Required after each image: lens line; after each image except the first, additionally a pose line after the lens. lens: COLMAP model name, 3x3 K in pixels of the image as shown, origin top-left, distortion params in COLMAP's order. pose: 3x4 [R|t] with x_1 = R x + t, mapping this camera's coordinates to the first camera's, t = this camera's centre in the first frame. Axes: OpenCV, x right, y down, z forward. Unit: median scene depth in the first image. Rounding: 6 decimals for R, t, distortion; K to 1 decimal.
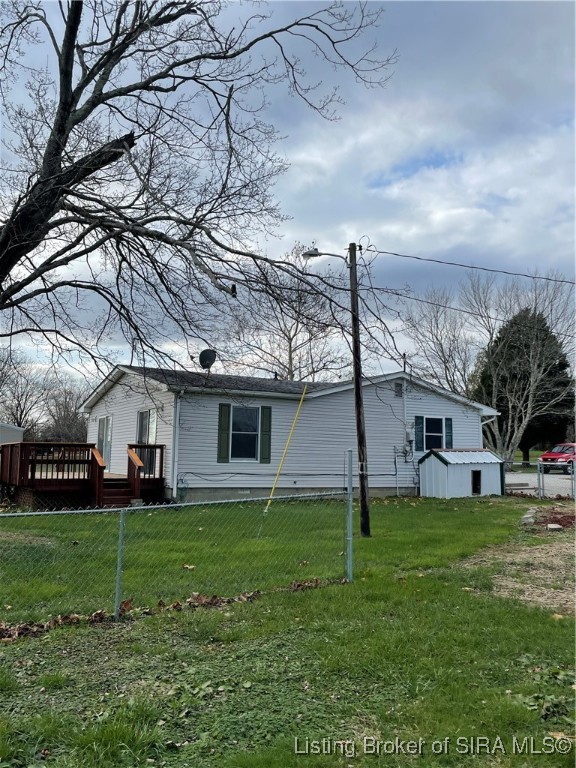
lens RADIAL K [[669.8, 0, 288.4], [0, 669.8, 382.7], [0, 0, 1]] dist [-0.002529, -0.001148]
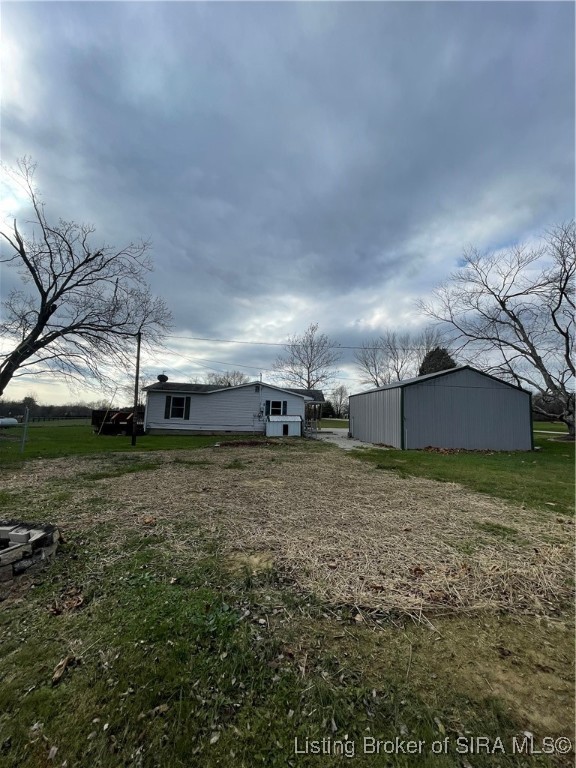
lens RADIAL K [[309.4, 0, 287.6], [0, 309.4, 385.7], [0, 0, 1]] dist [-0.000518, -0.000019]
pose [[0.943775, -0.025402, -0.329612, 0.627792], [0.022576, 0.999668, -0.012399, 0.014821], [0.329818, 0.004260, 0.944035, 0.029621]]
